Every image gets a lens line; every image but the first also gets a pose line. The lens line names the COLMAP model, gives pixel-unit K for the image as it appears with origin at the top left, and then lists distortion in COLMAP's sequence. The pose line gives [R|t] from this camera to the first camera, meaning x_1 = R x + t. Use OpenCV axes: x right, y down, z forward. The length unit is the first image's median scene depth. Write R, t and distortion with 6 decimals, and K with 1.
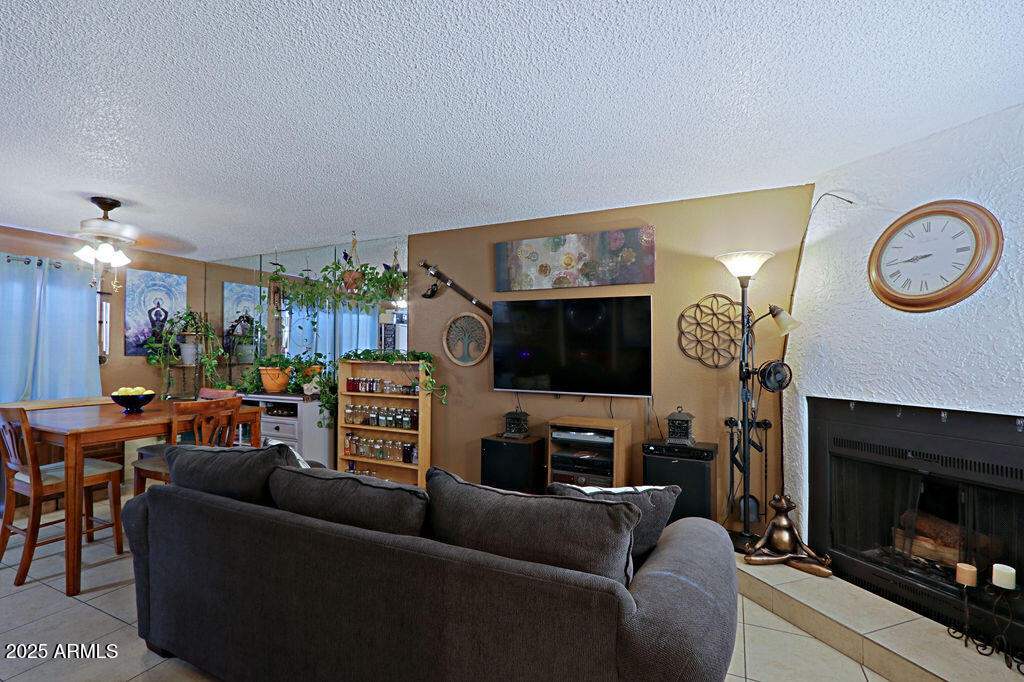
lens RADIAL K [[475.0, 0, 503.9], [0, 475.0, 346.4], [0, 0, 1]] dist [-0.023854, 0.006129]
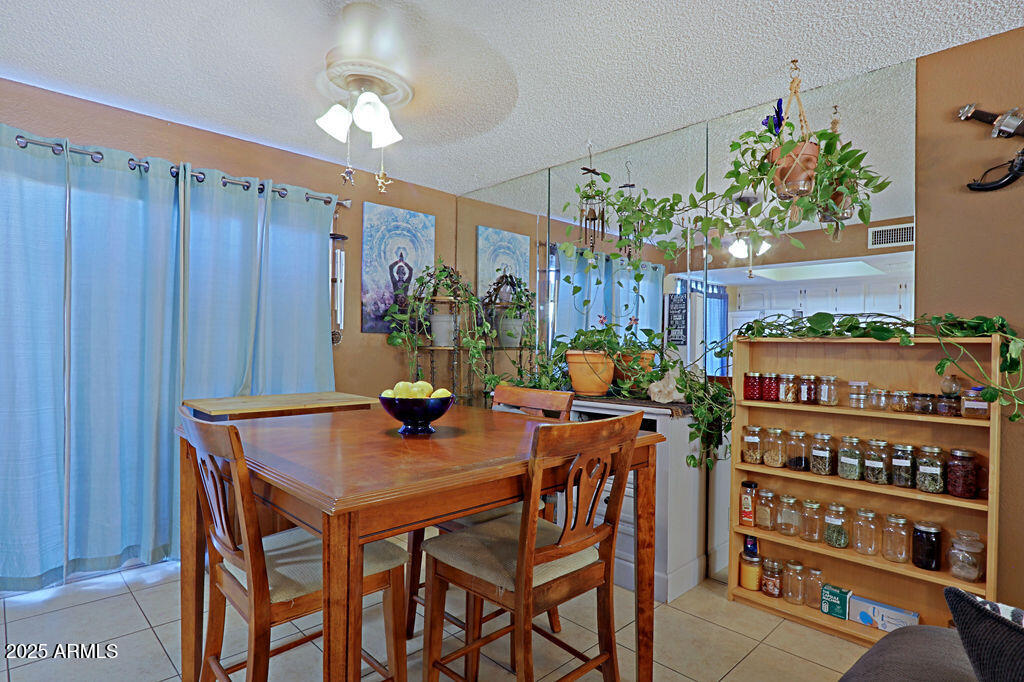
lens RADIAL K [[560.4, 0, 512.0], [0, 560.4, 341.0], [0, 0, 1]] dist [-0.018885, -0.000089]
pose [[0.937265, 0.004936, -0.348584, -0.353913], [-0.003197, 0.999979, 0.005565, 0.029524], [0.348604, -0.004102, 0.937261, 0.350699]]
